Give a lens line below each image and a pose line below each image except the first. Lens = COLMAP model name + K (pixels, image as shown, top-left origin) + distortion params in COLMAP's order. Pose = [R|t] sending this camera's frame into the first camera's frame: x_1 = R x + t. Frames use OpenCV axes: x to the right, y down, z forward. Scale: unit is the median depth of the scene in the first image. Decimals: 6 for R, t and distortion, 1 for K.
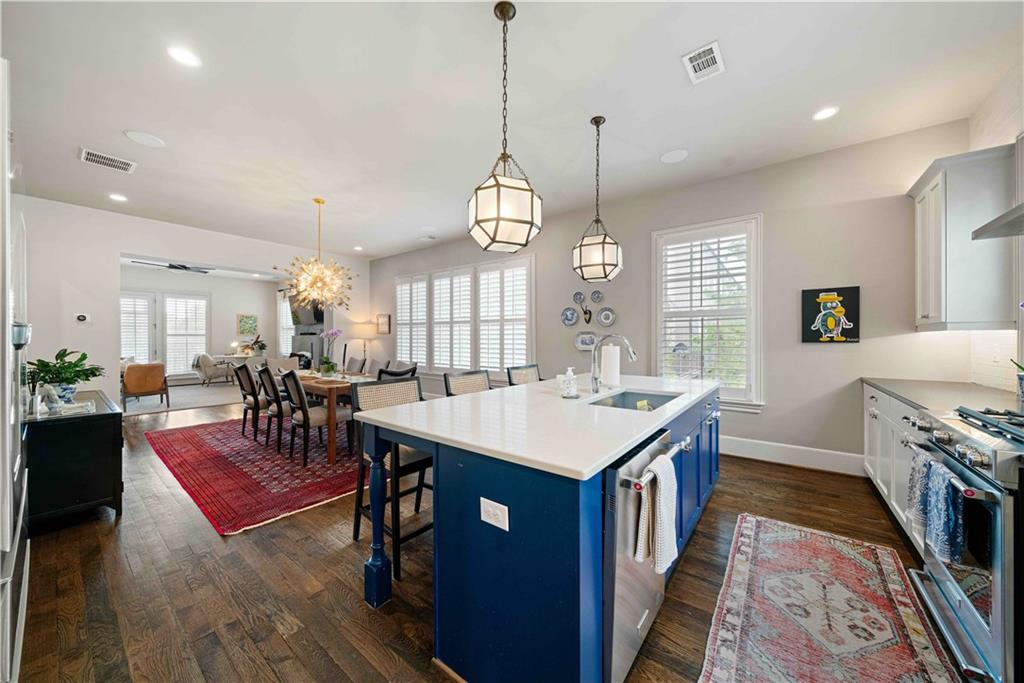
lens RADIAL K [[353.9, 0, 511.3], [0, 353.9, 338.0], [0, 0, 1]] dist [-0.001820, -0.000209]
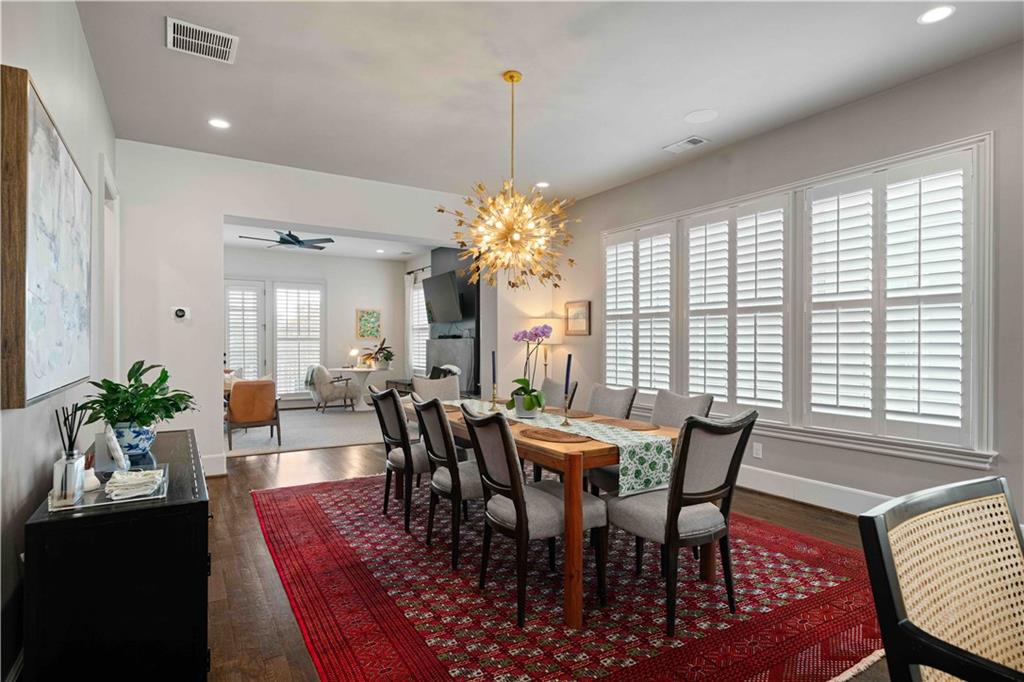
lens RADIAL K [[540.9, 0, 512.0], [0, 540.9, 341.0], [0, 0, 1]] dist [0.003459, 0.000390]
pose [[0.935443, -0.002523, -0.353469, -0.201350], [0.000836, 0.999988, -0.004927, 0.001769], [0.353477, 0.004313, 0.935433, 0.200430]]
